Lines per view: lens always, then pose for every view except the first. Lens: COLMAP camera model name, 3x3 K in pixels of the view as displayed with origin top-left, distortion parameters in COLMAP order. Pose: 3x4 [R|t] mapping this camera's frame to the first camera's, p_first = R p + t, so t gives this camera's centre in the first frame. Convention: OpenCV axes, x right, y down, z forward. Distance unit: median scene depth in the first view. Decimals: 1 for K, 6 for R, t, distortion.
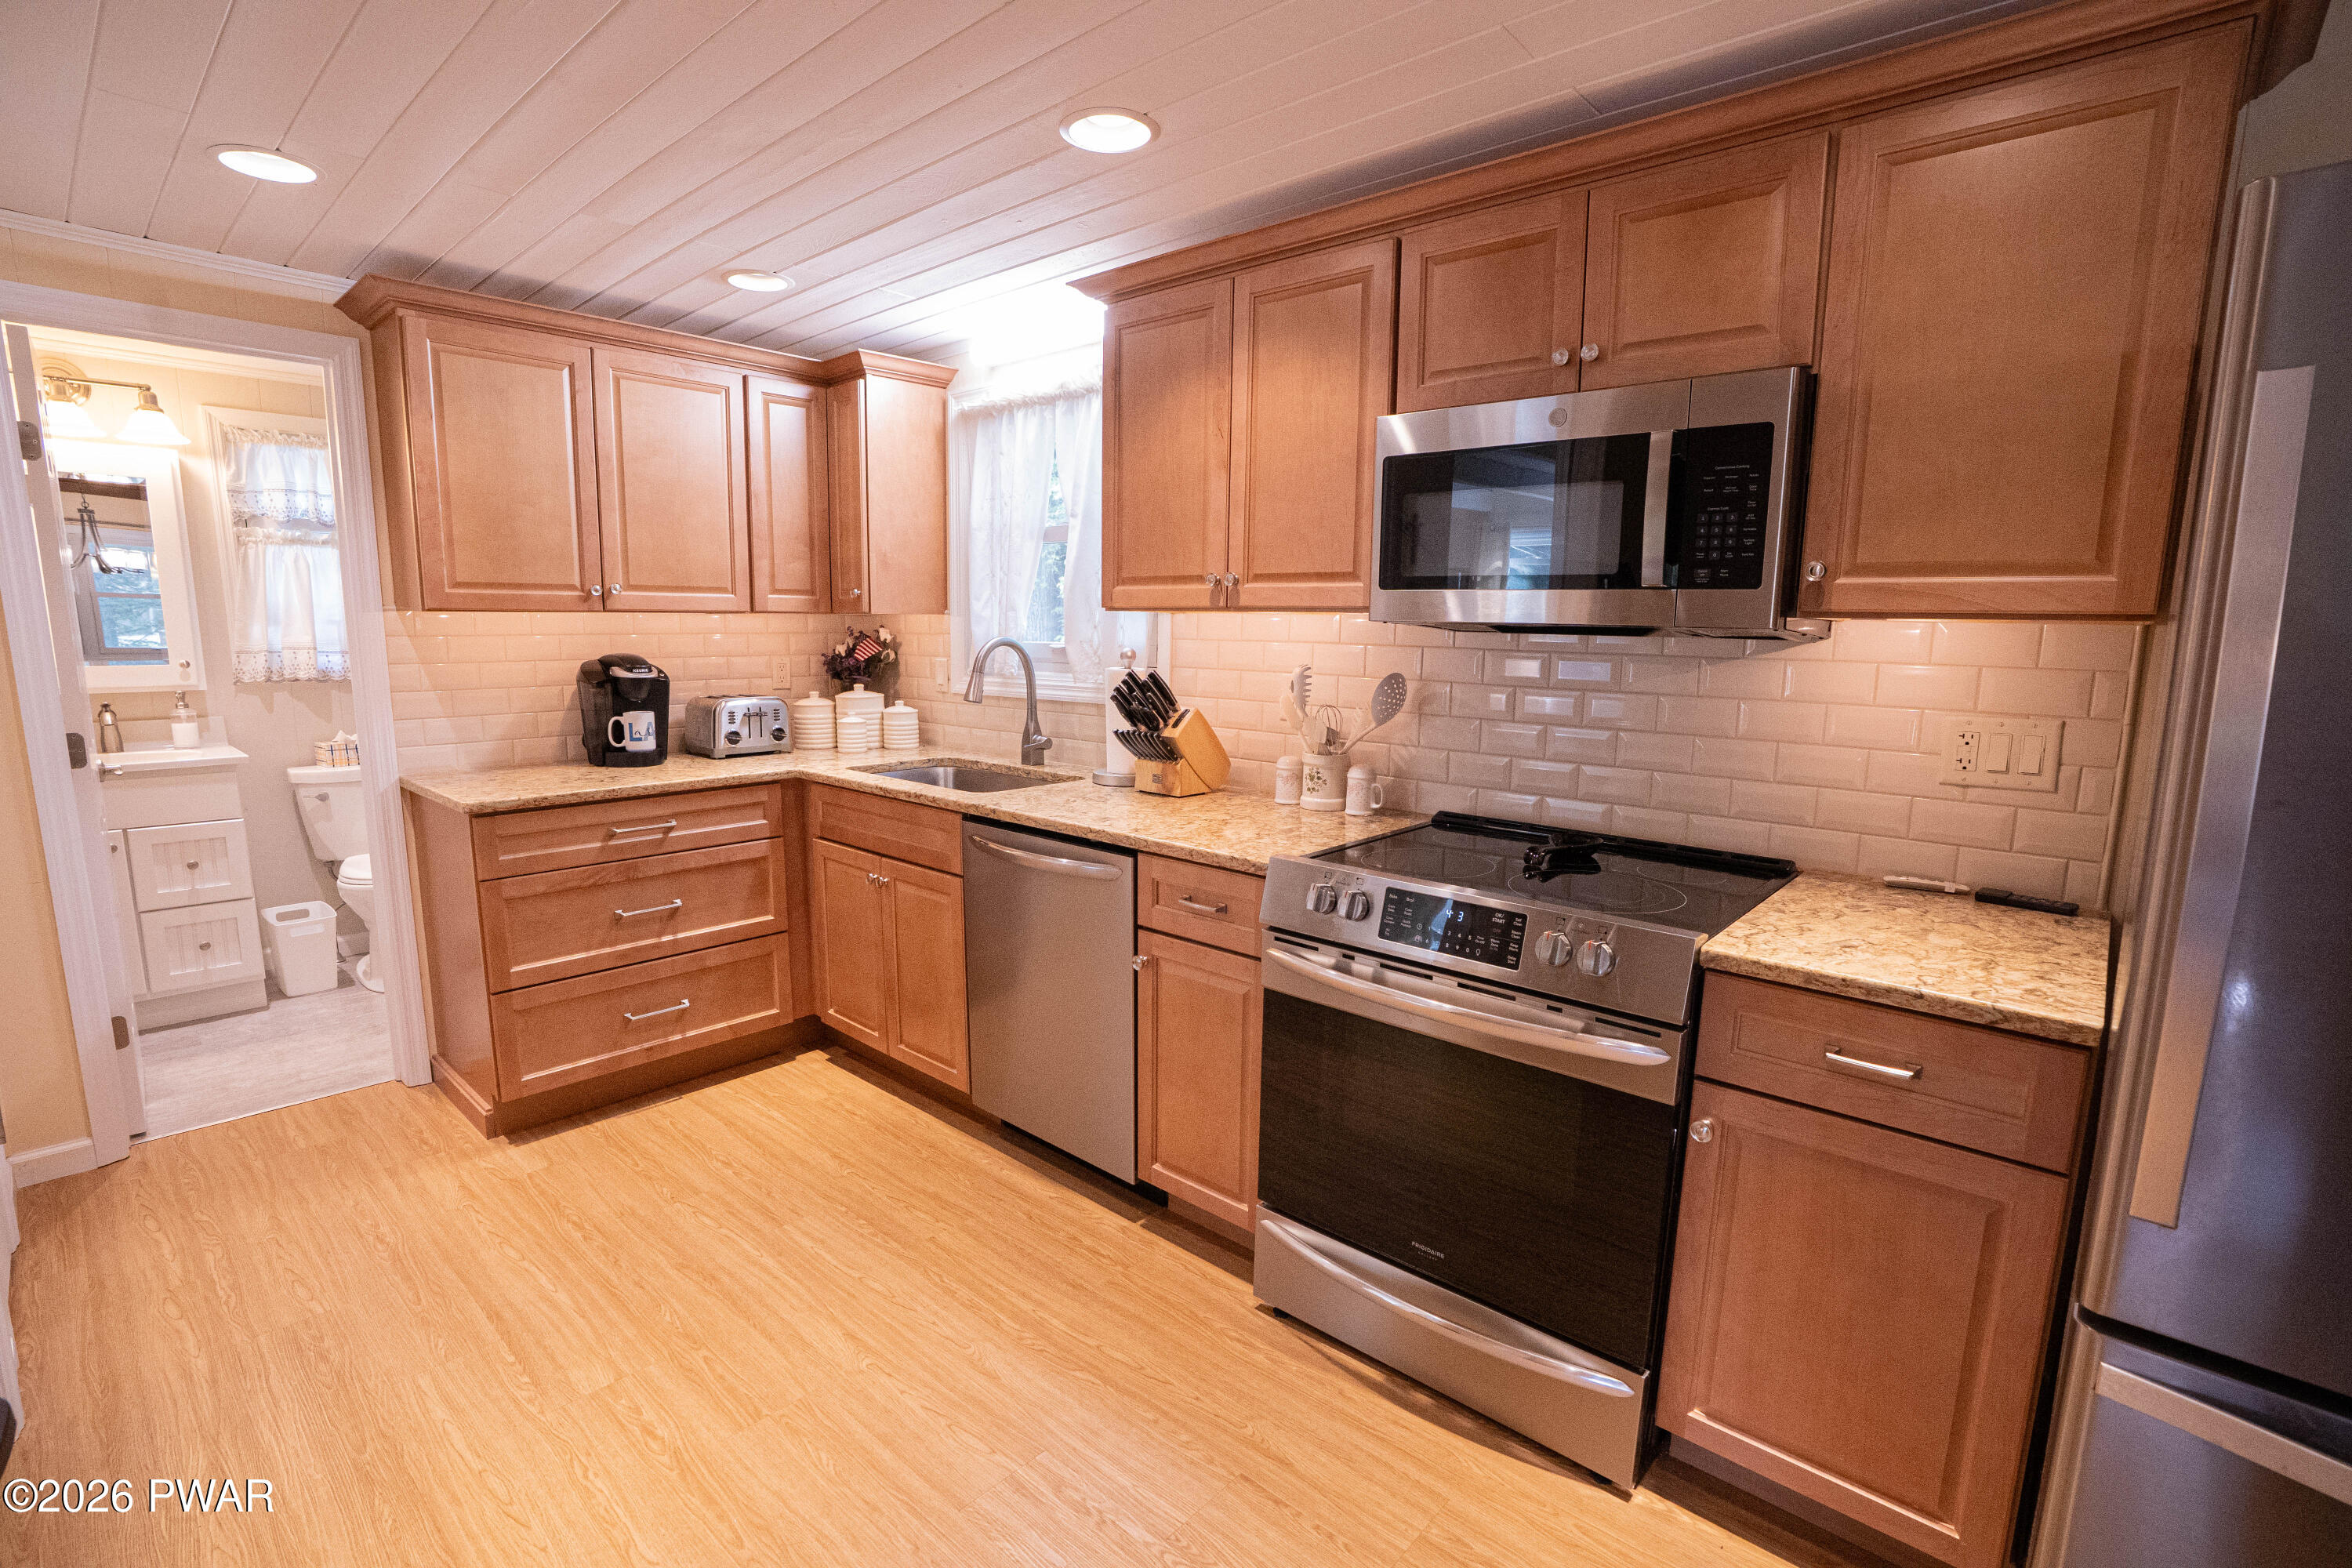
lens RADIAL K [[1087.6, 0, 1178.4], [0, 1087.6, 797.8], [0, 0, 1]] dist [-0.069910, 0.026566]
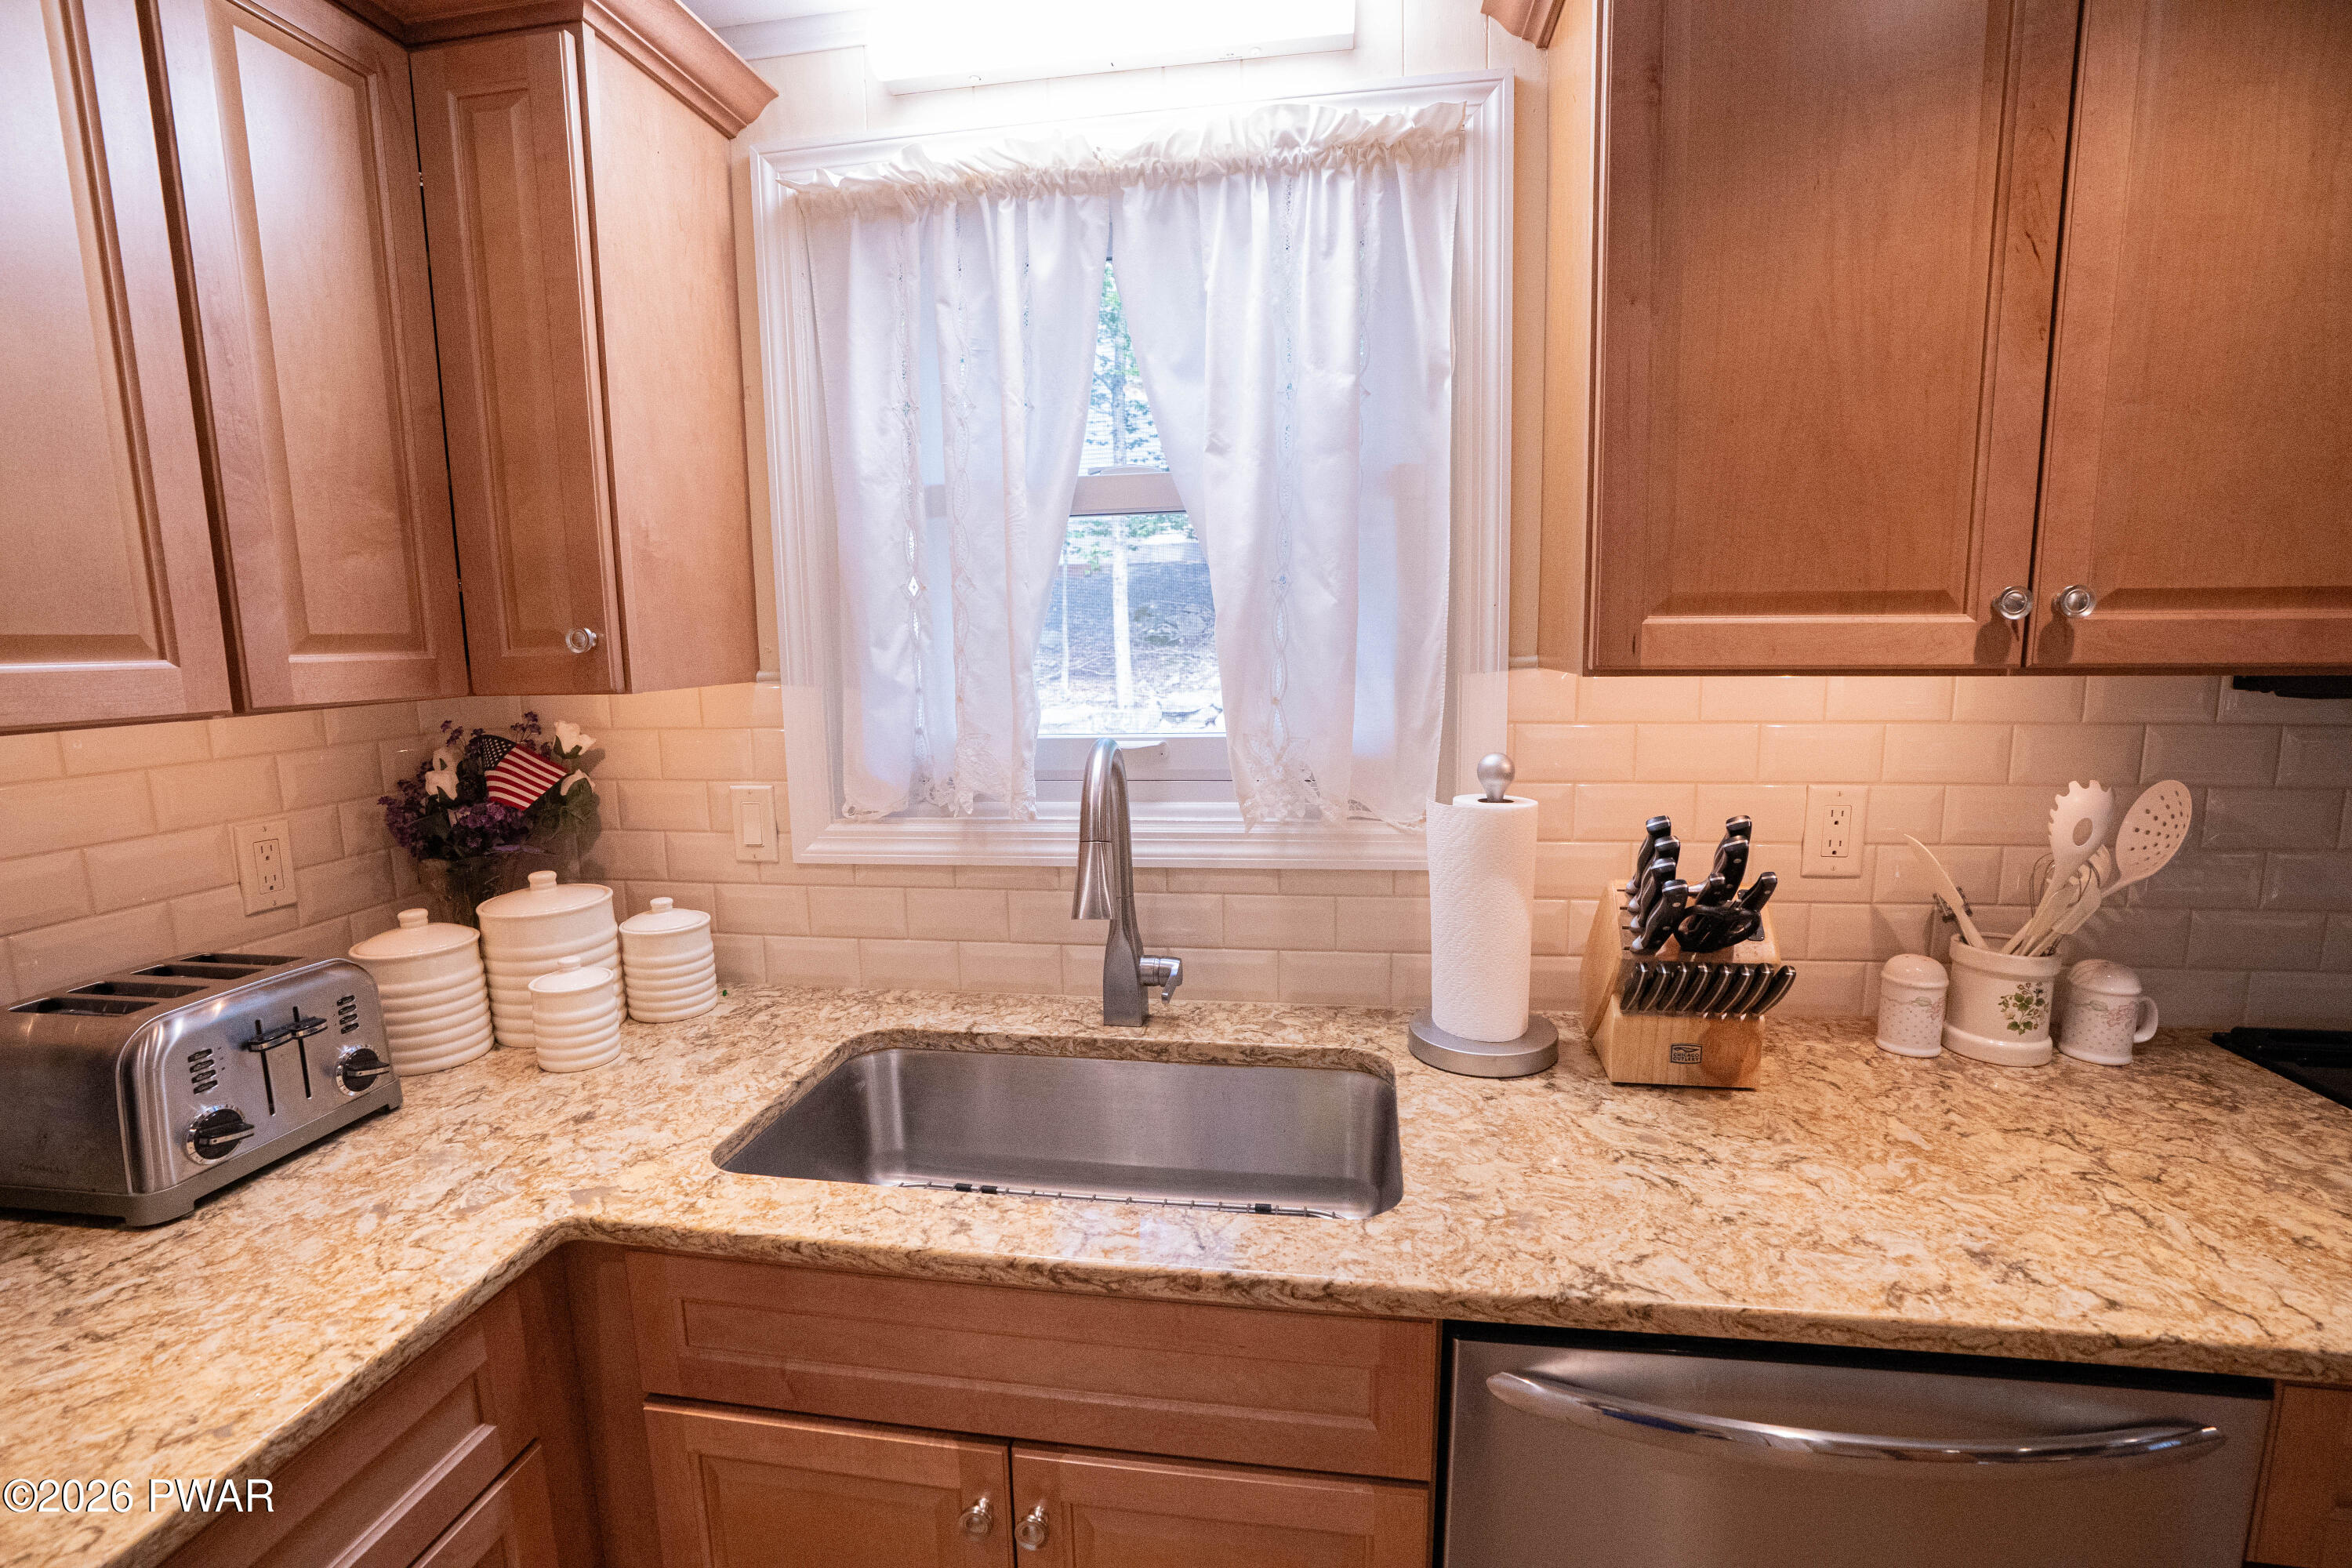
lens RADIAL K [[1087.6, 0, 1176.2], [0, 1087.6, 796.5], [0, 0, 1]] dist [-0.069910, 0.026566]
pose [[0.836996, -0.109327, 0.536177, -0.415618], [0.114152, 0.993166, 0.024310, -0.156331], [-0.535170, 0.040858, 0.843756, 0.752043]]
